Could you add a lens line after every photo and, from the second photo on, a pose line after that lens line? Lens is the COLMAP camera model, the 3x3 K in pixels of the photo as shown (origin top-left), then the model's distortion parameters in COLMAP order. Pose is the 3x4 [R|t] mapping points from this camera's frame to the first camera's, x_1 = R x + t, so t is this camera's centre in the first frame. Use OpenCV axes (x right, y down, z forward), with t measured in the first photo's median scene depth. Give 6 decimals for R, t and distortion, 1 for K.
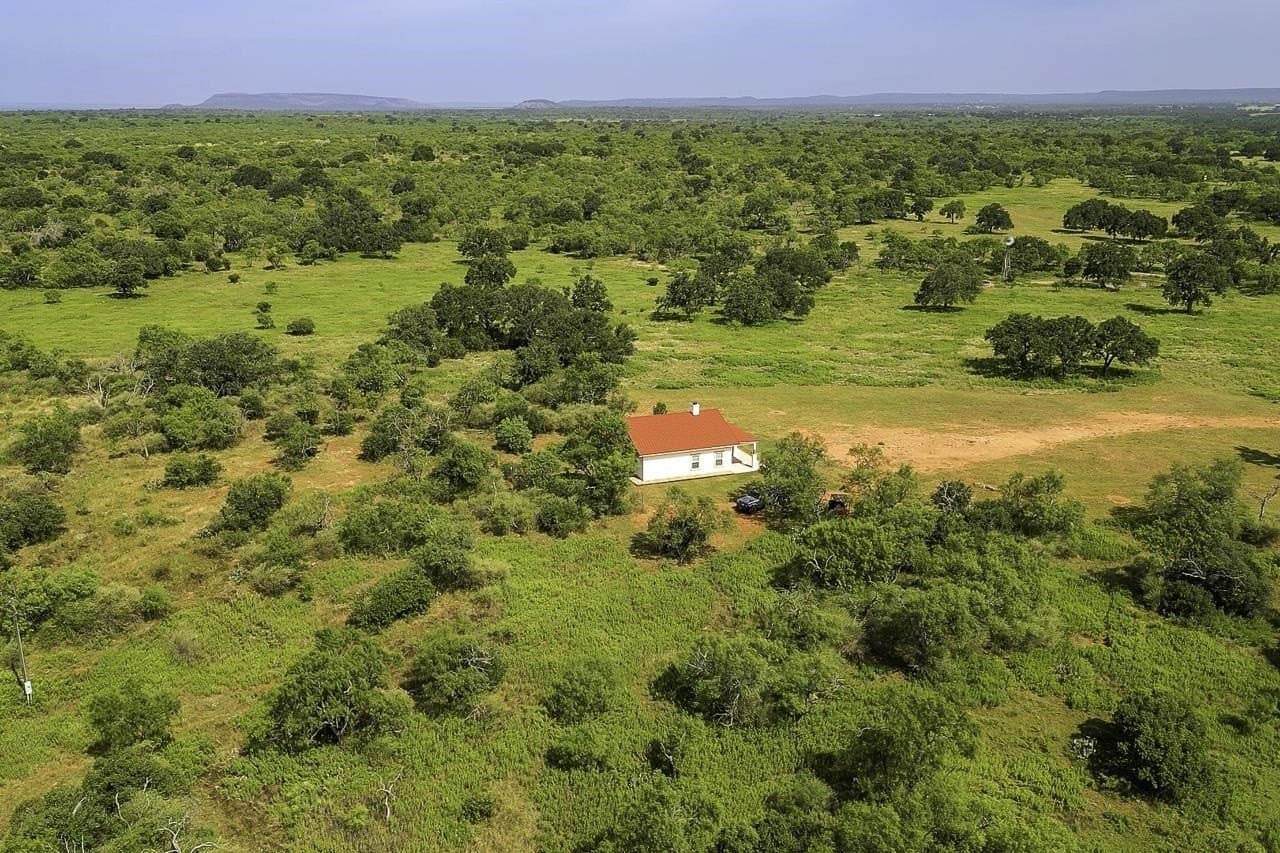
lens RADIAL K [[1089.1, 0, 634.9], [0, 1089.1, 425.8], [0, 0, 1]] dist [0.013553, -0.001420]
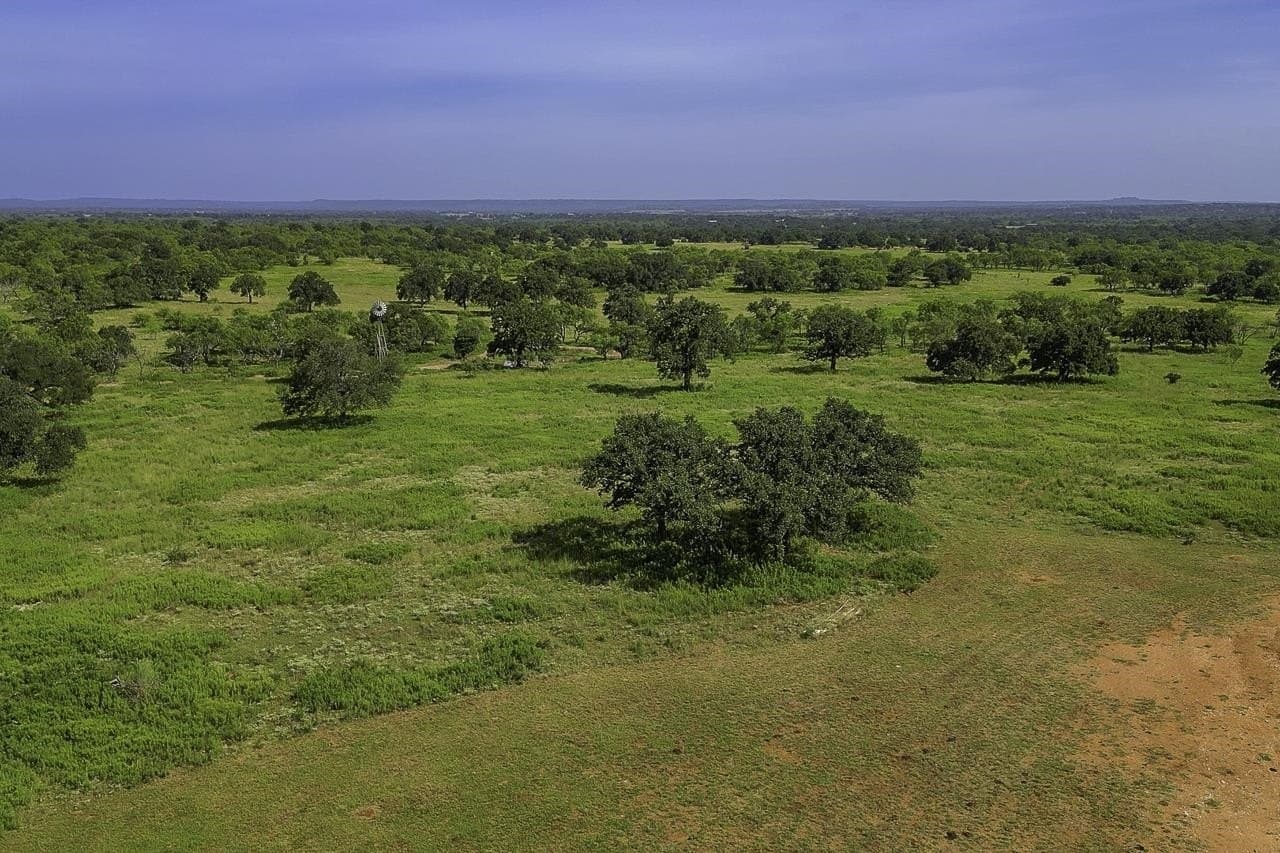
lens RADIAL K [[1089.1, 0, 634.9], [0, 1089.1, 425.8], [0, 0, 1]] dist [0.013553, -0.001420]
pose [[0.783300, -0.108009, 0.612189, 0.049215], [0.165300, 0.985525, -0.037624, -0.046006], [-0.599264, 0.130666, 0.789816, 0.368524]]
